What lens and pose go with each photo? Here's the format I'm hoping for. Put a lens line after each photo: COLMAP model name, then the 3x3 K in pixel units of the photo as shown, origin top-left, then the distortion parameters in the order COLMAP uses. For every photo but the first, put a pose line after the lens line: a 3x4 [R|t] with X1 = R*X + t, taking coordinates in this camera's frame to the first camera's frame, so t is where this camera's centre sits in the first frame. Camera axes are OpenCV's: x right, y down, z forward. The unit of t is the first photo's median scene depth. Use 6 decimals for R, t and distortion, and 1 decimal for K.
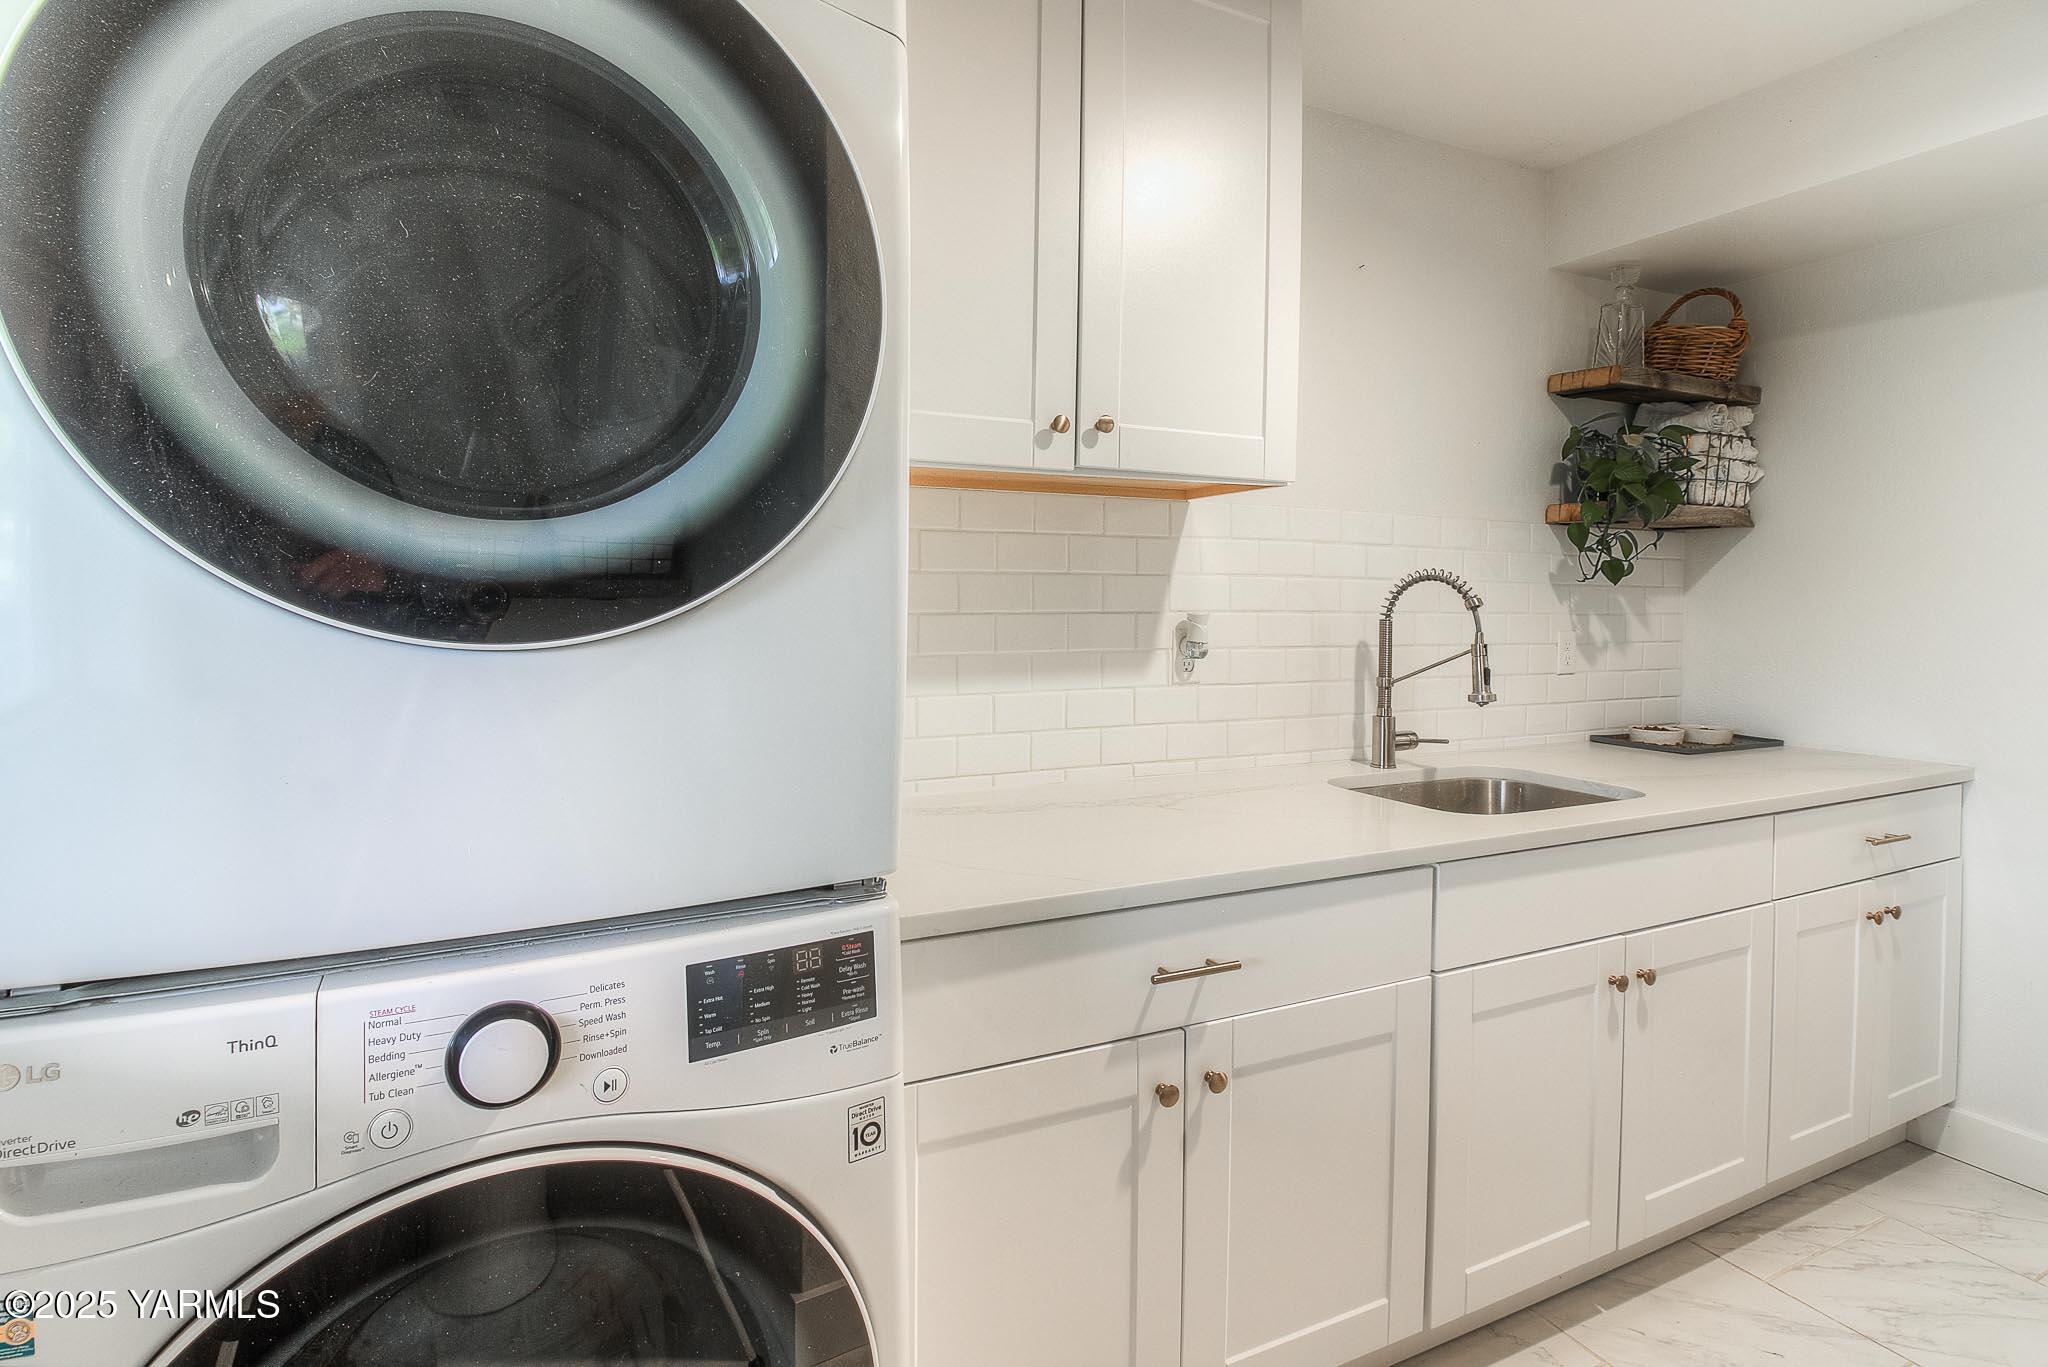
lens RADIAL K [[966.5, 0, 1027.8], [0, 966.5, 646.2], [0, 0, 1]] dist [-0.018049, -0.000809]
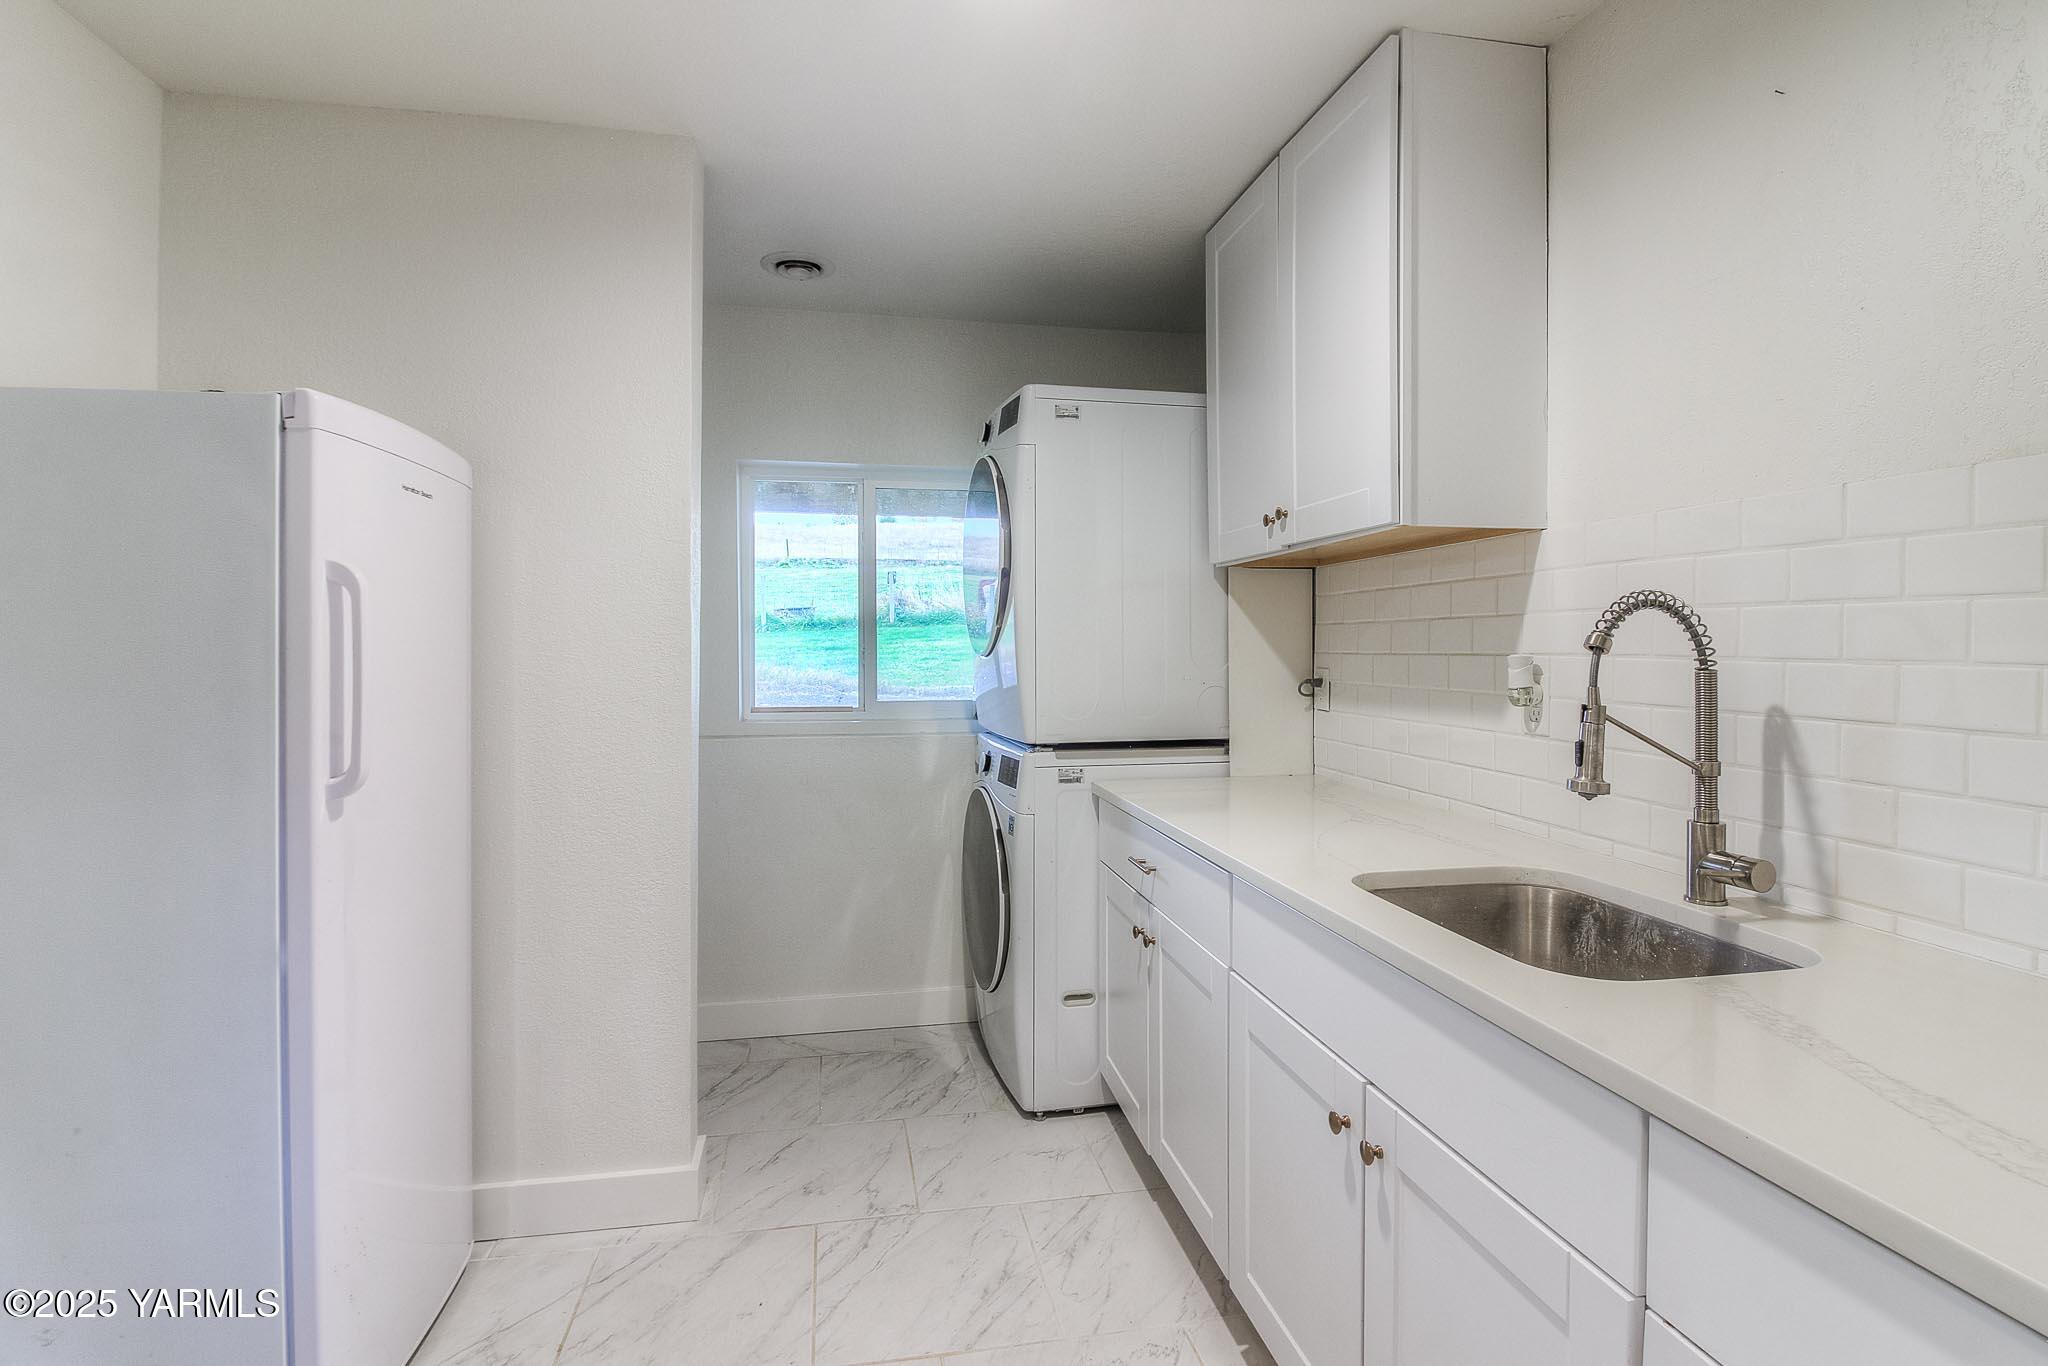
lens RADIAL K [[966.5, 0, 1027.8], [0, 966.5, 645.7], [0, 0, 1]] dist [-0.018049, -0.000809]
pose [[-0.239401, -0.005866, -0.970903, 1.143210], [-0.049263, 0.998767, 0.006113, -0.026001], [0.969670, 0.049293, -0.239395, 0.755309]]
